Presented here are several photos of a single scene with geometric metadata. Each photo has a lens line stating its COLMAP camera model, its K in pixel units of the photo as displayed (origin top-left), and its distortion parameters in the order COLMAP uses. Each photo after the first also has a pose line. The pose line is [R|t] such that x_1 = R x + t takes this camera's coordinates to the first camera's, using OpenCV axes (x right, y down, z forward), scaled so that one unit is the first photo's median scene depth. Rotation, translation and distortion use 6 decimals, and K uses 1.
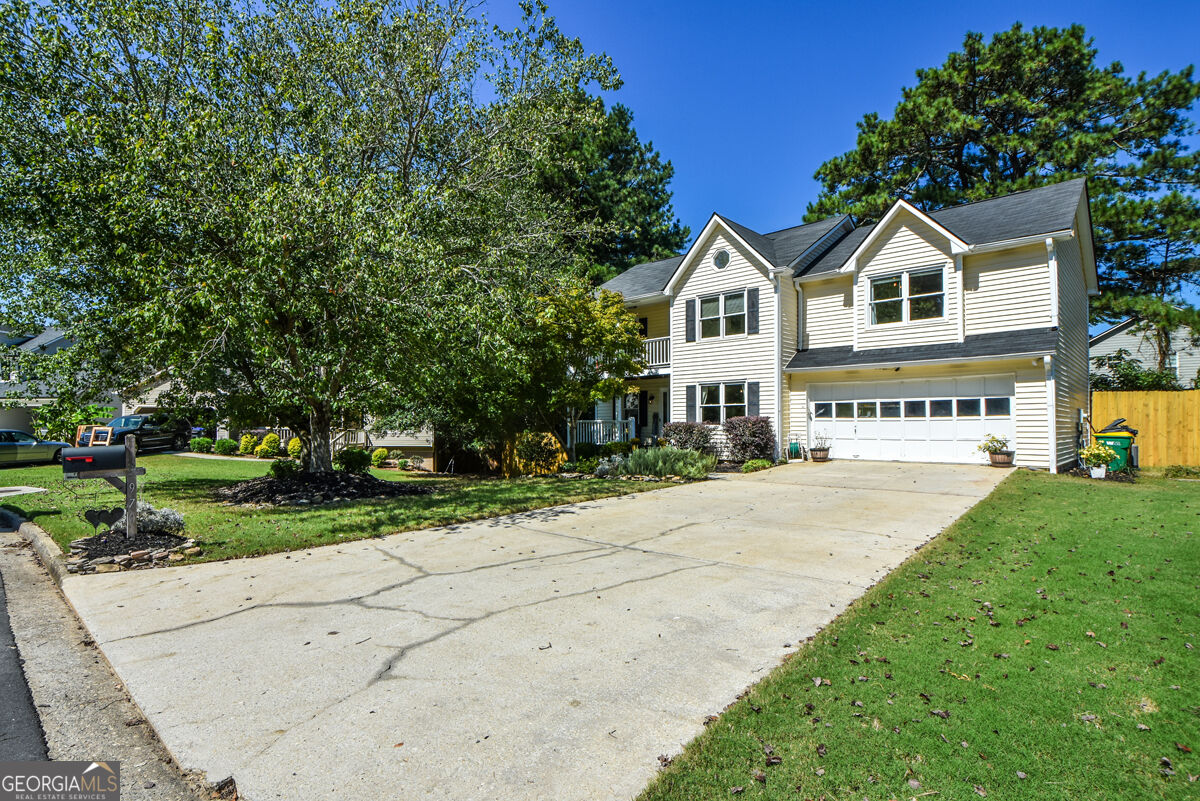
lens RADIAL K [[678.8, 0, 600.0], [0, 678.8, 400.5], [0, 0, 1]] dist [-0.006138, -0.002516]
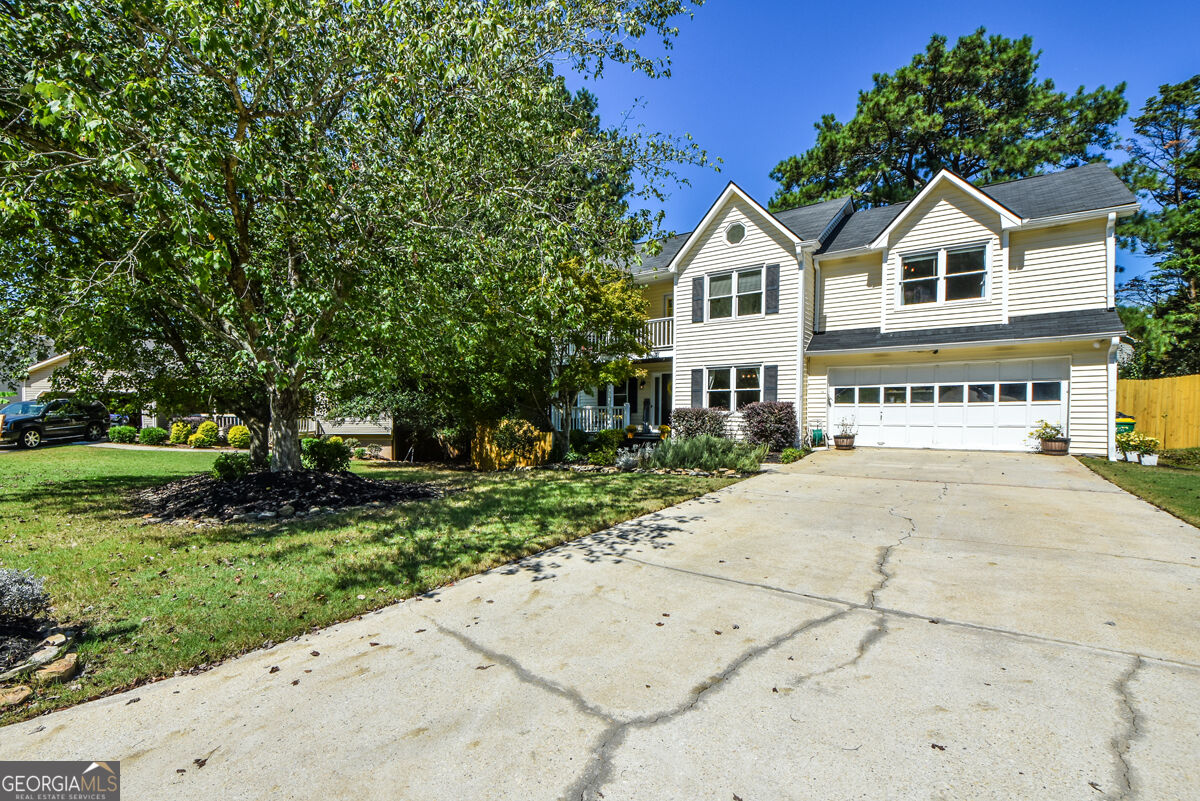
lens RADIAL K [[541.9, 0, 577.2], [0, 541.9, 414.0], [0, 0, 1]] dist [-0.002146, -0.001093]
pose [[0.988084, -0.000047, 0.153914, -0.152338], [-0.005590, 0.999329, 0.036189, 0.014341], [-0.153812, -0.036618, 0.987421, 0.293213]]
